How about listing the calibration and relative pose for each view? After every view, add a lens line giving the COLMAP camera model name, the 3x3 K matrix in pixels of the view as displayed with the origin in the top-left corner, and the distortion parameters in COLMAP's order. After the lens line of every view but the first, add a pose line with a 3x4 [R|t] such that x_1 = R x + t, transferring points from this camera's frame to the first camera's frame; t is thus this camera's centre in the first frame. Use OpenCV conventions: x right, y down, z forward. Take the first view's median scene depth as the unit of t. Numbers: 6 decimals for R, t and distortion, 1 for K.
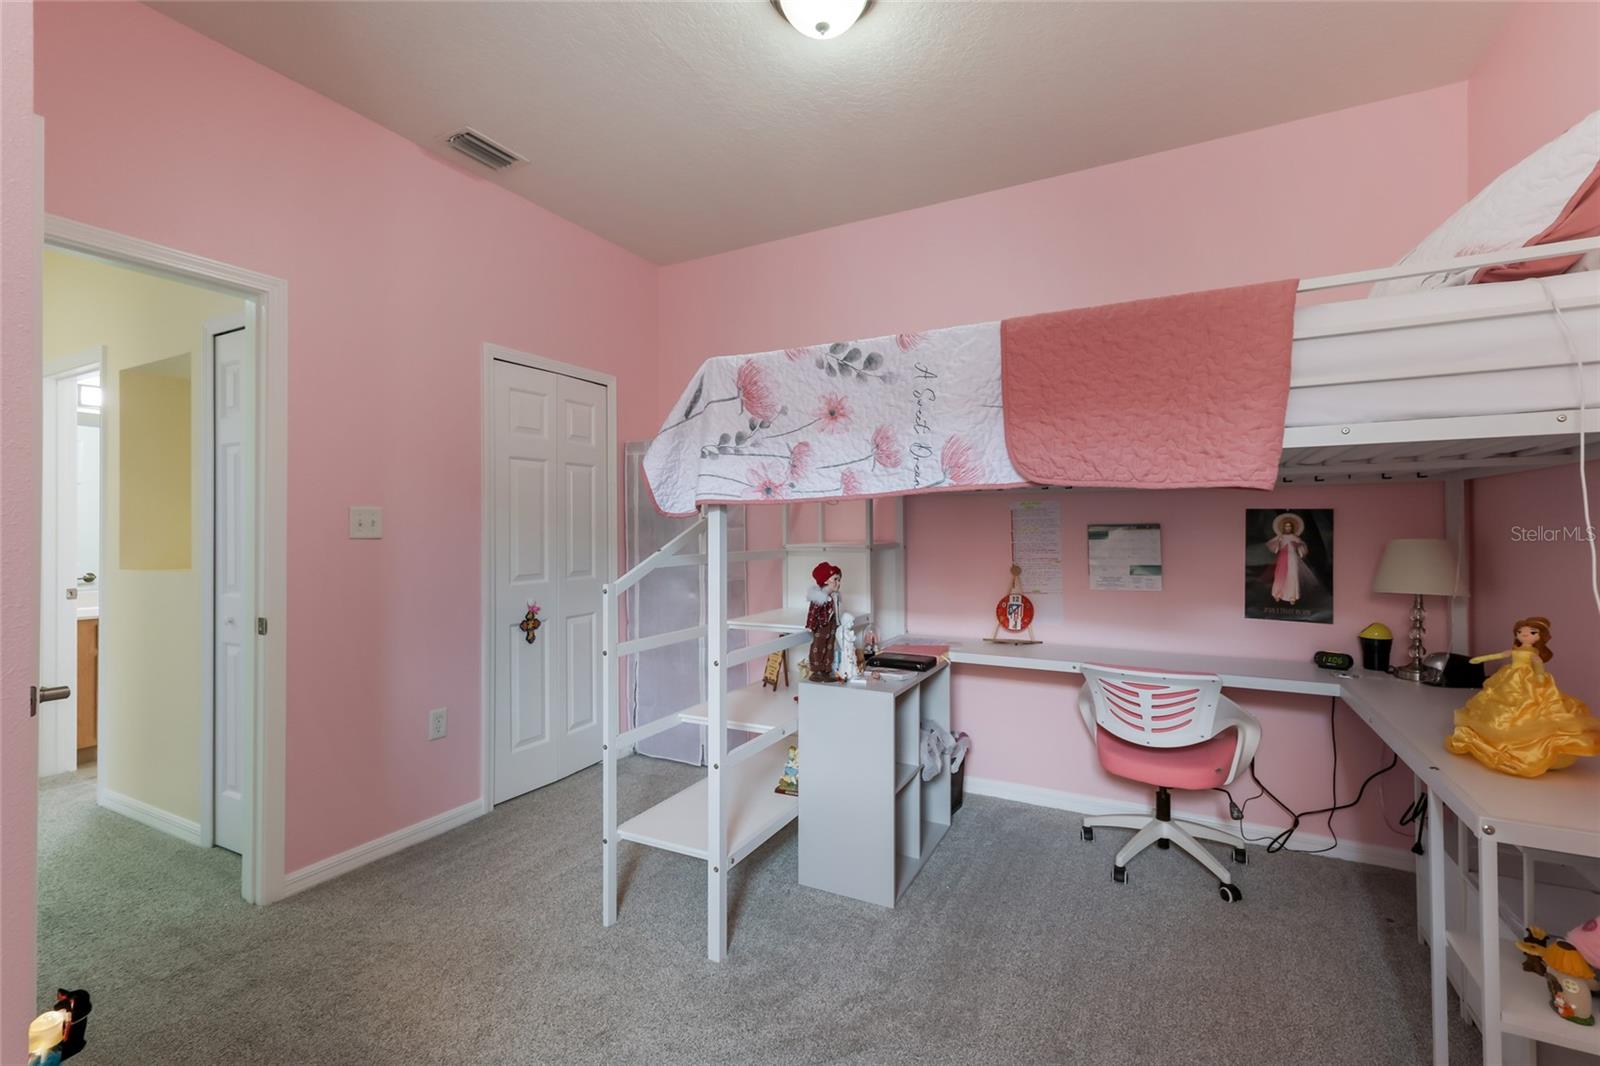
lens RADIAL K [[706.9, 0, 800.2], [0, 706.9, 522.2], [0, 0, 1]] dist [0.016150, -0.000069]
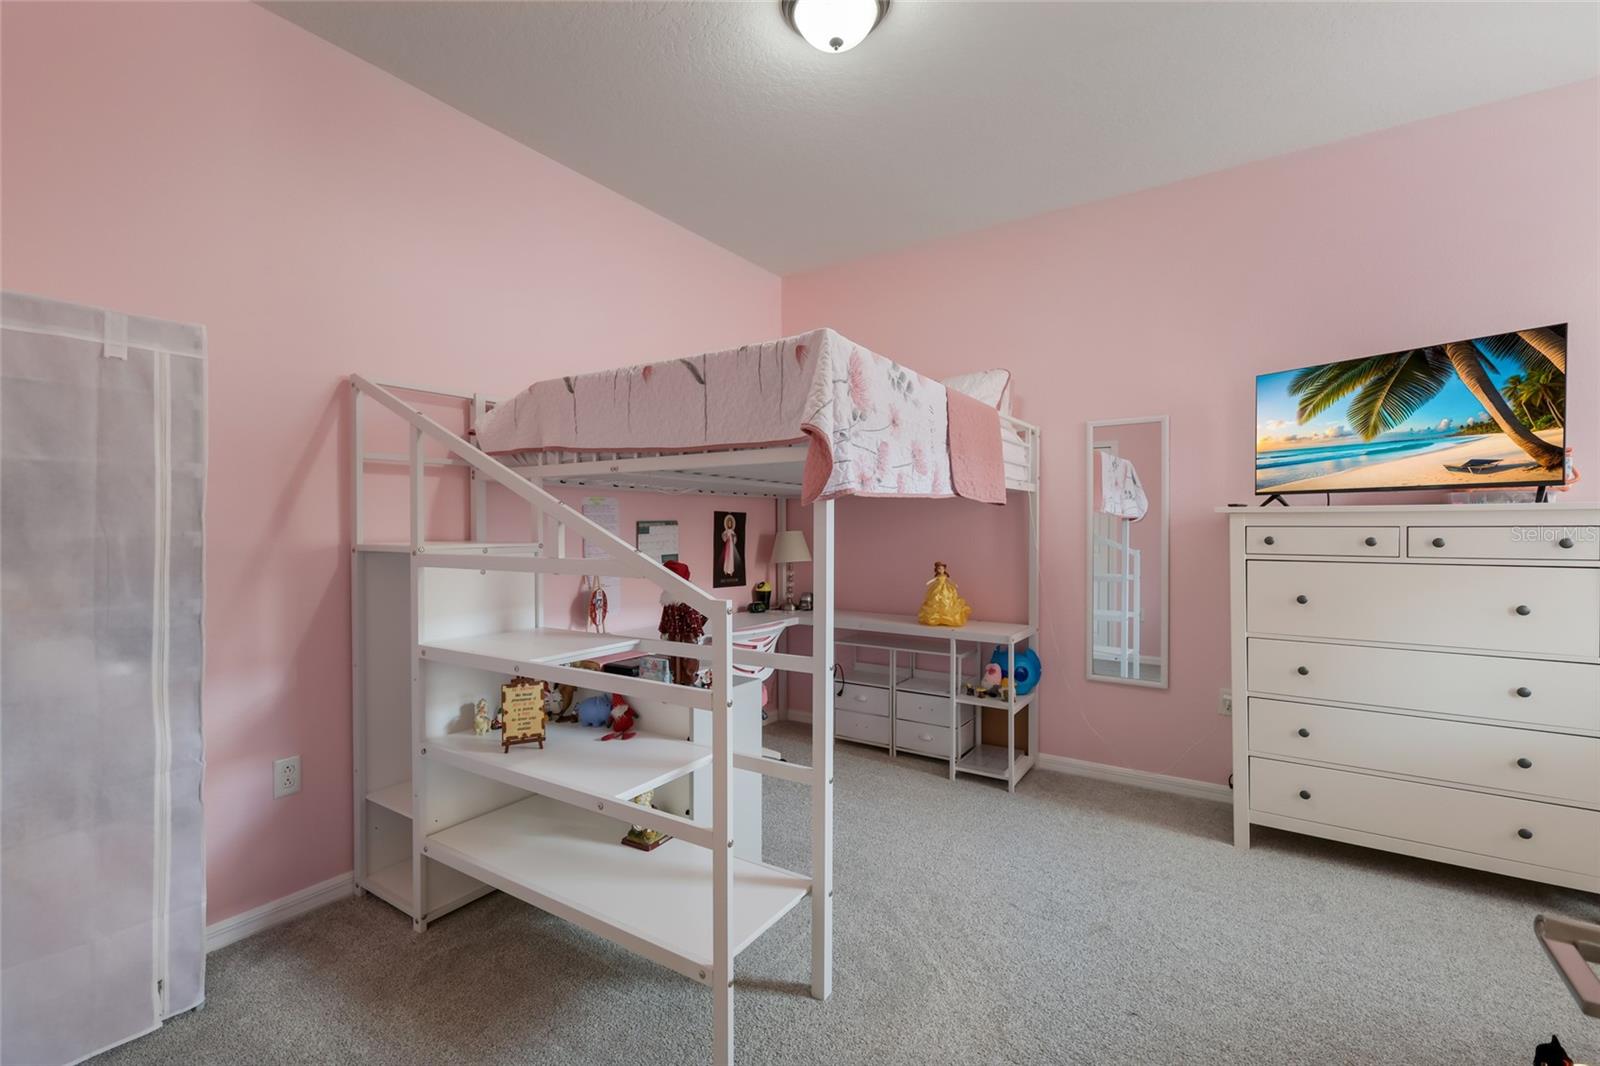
lens RADIAL K [[706.9, 0, 798.6], [0, 706.9, 531.7], [0, 0, 1]] dist [0.016150, -0.000069]
pose [[0.088866, -0.003709, 0.996037, -0.782621], [-0.004730, 0.999980, 0.004146, 0.016266], [-0.996032, -0.005080, 0.088847, 0.730340]]
